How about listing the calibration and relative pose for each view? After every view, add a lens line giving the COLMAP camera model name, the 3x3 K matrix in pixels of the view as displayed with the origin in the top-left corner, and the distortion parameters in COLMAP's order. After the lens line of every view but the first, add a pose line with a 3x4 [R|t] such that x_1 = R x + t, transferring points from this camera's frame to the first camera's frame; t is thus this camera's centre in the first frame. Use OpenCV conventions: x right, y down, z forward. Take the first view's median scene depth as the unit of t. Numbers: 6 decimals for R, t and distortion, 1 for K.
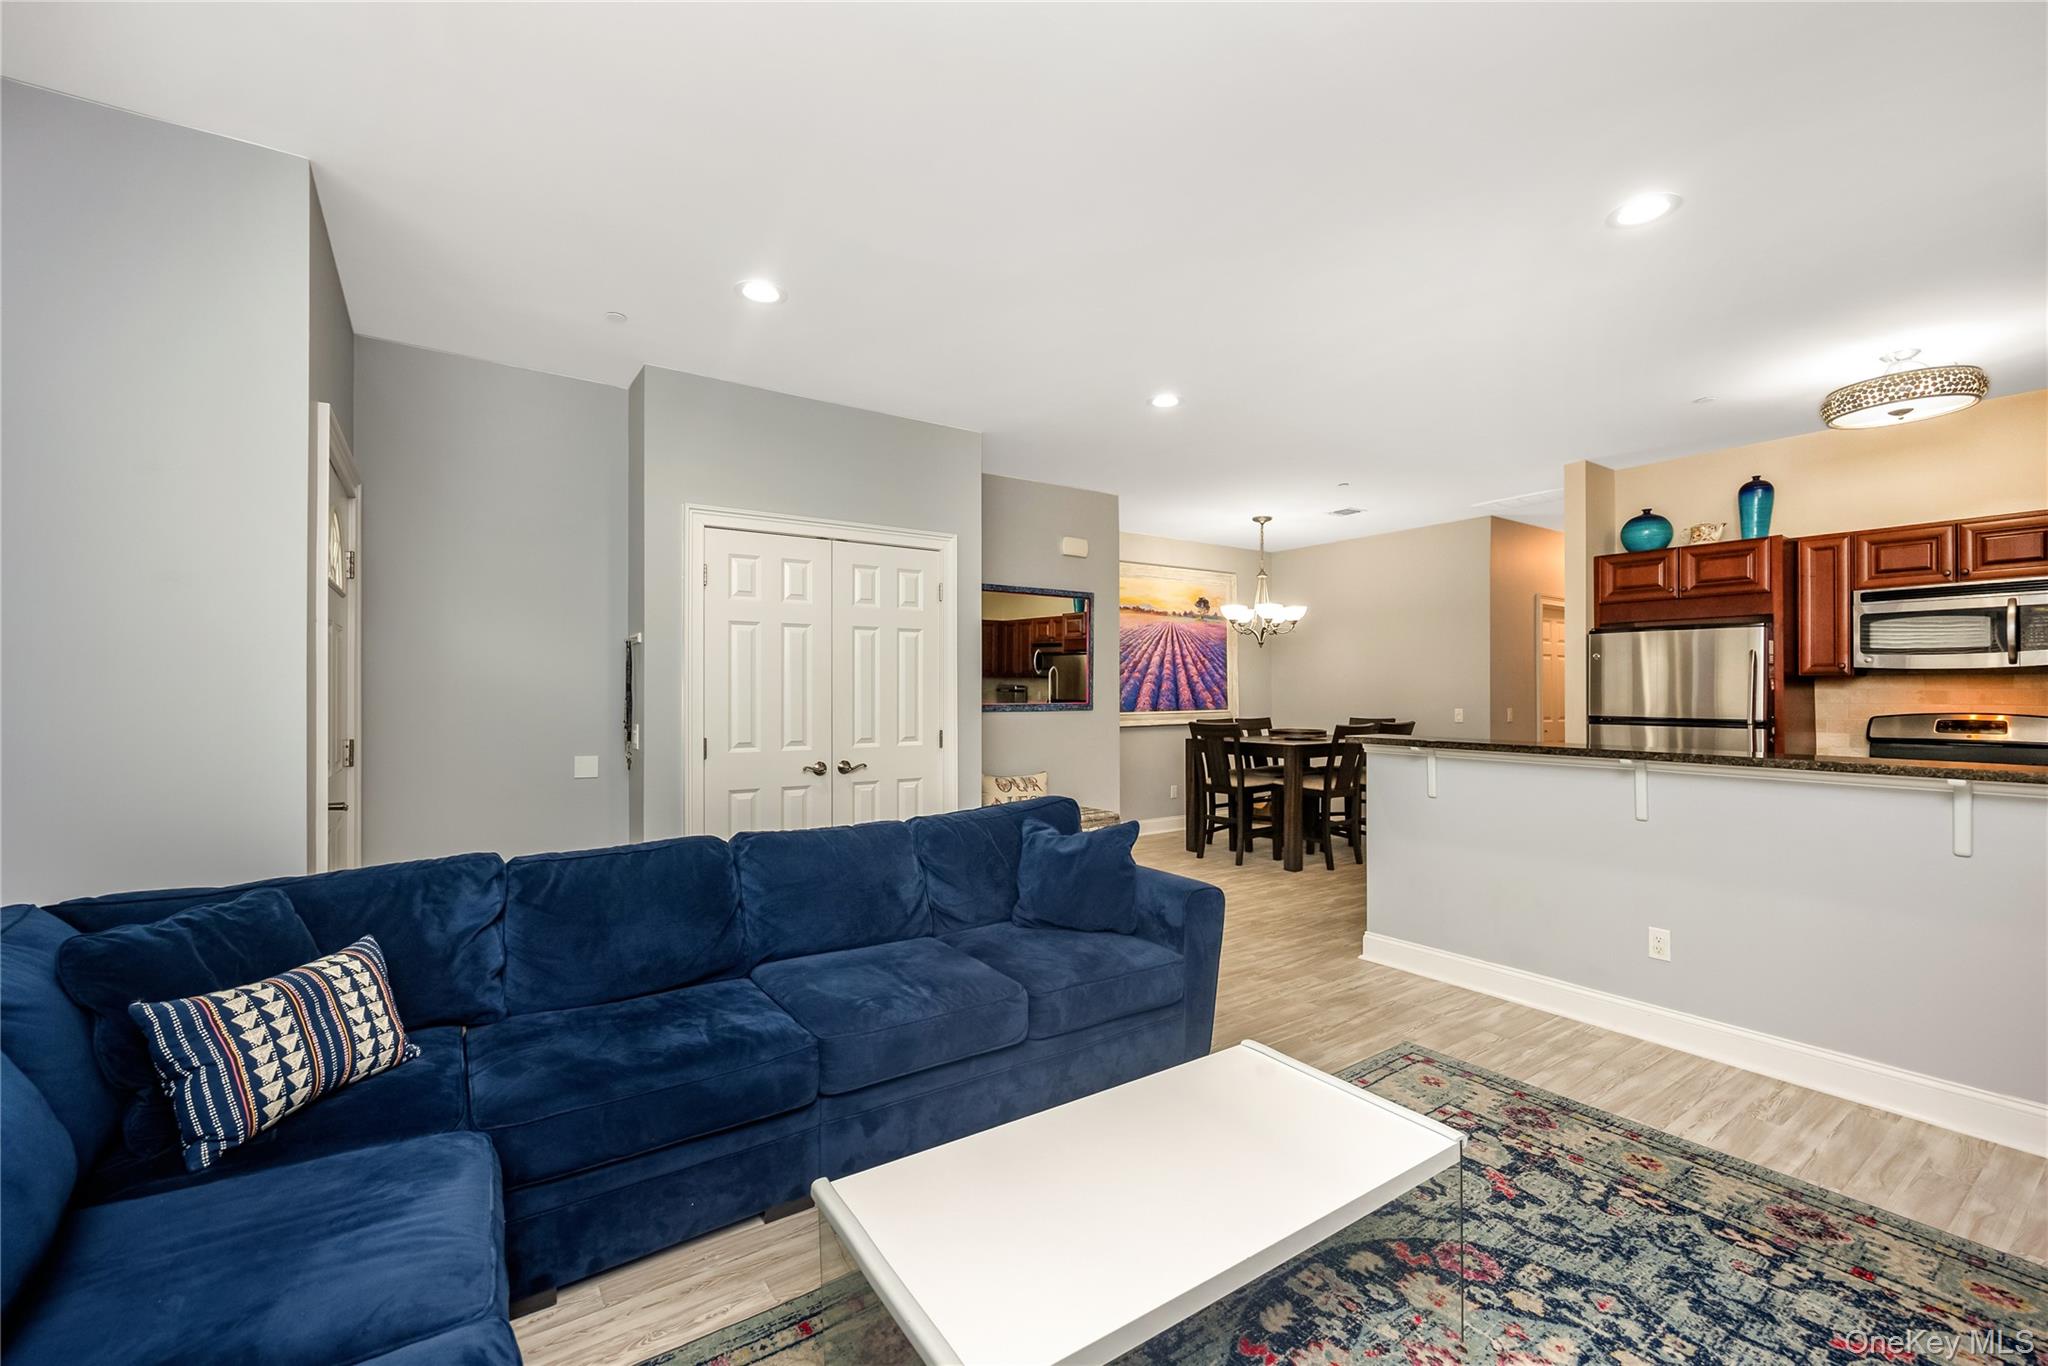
lens RADIAL K [[845.0, 0, 1021.4], [0, 845.0, 691.0], [0, 0, 1]] dist [-0.002010, -0.000177]
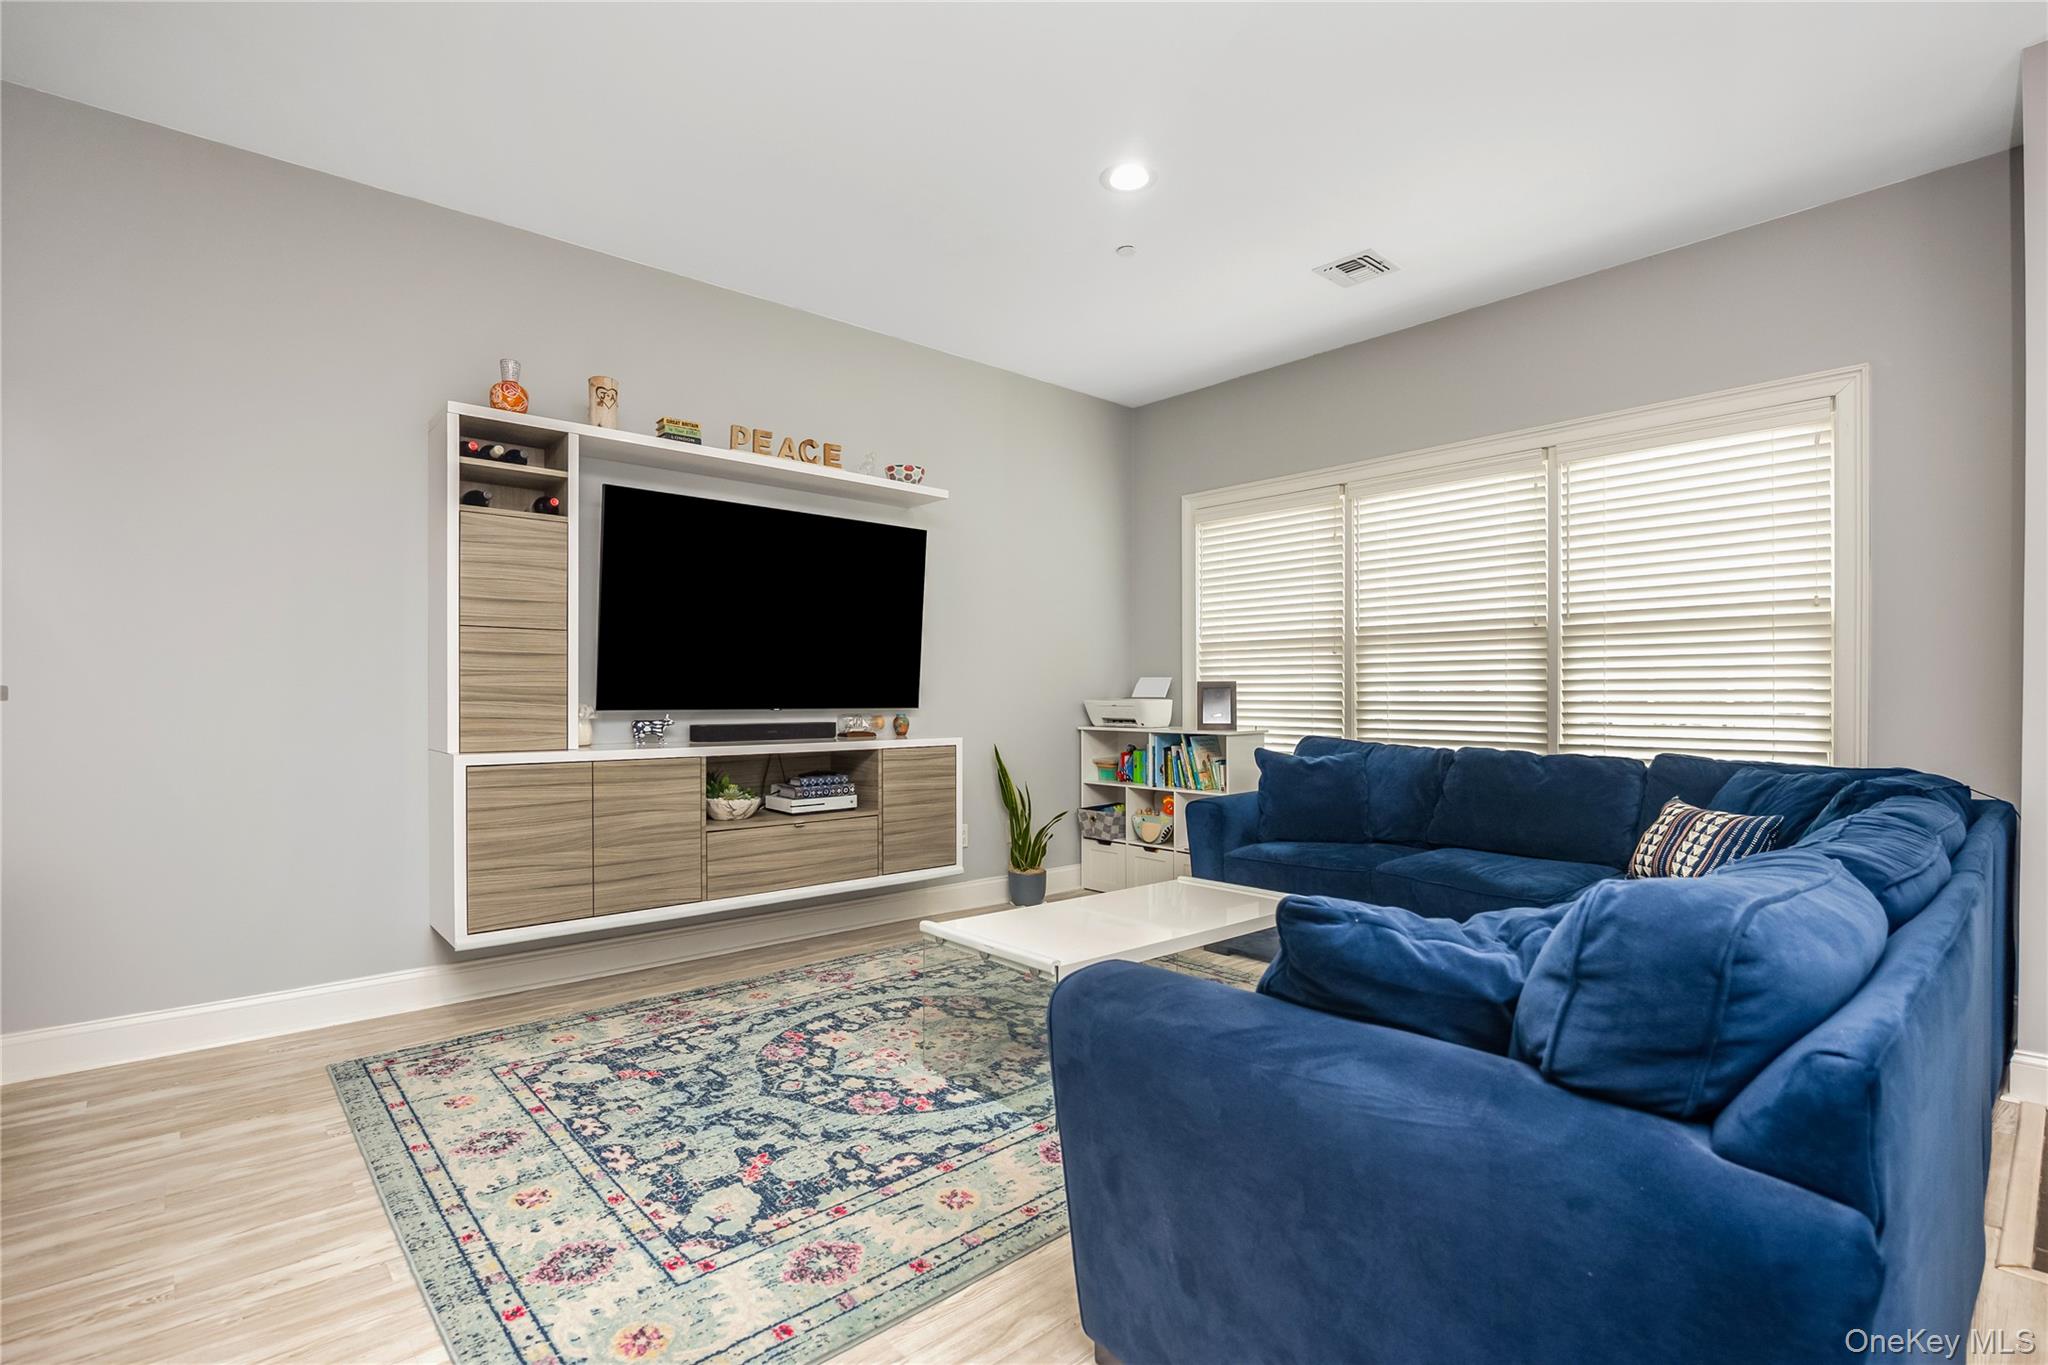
lens RADIAL K [[966.7, 0, 1028.0], [0, 966.7, 699.2], [0, 0, 1]] dist [-0.011581, 0.000544]
pose [[-0.991360, -0.001007, -0.131165, 0.199861], [-0.000859, 0.999999, -0.001190, 0.052216], [0.131166, -0.001067, -0.991360, 0.942694]]
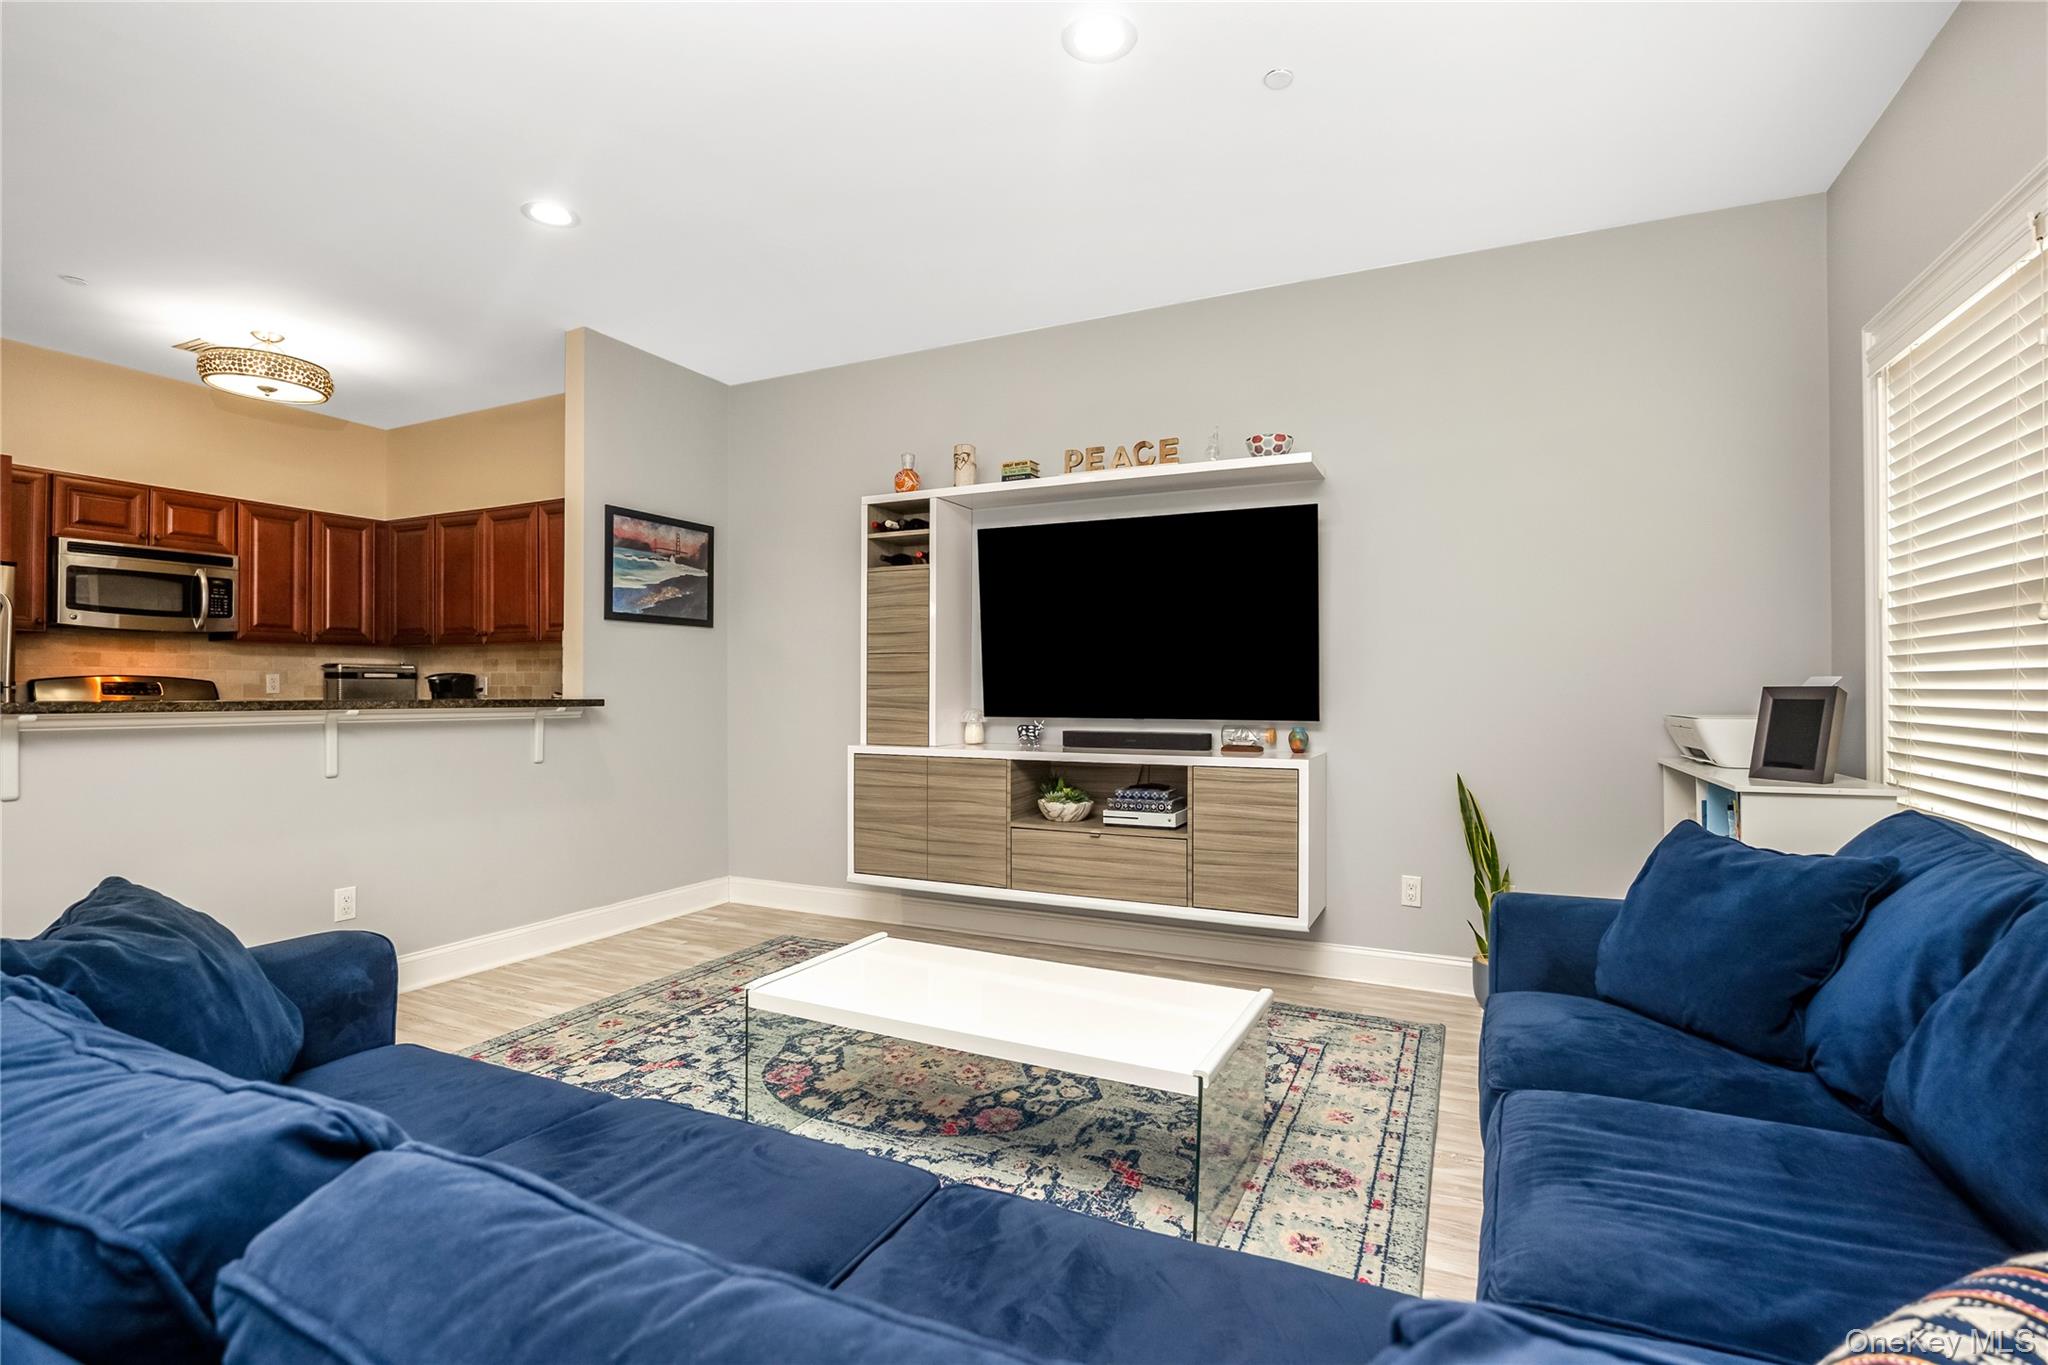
lens RADIAL K [[966.7, 0, 1024.4], [0, 966.7, 678.4], [0, 0, 1]] dist [-0.011581, 0.000544]
pose [[-0.494321, 0.007730, 0.869245, -0.377724], [-0.004594, 0.999923, -0.011505, 0.035595], [-0.869267, -0.009680, -0.494247, 0.575103]]
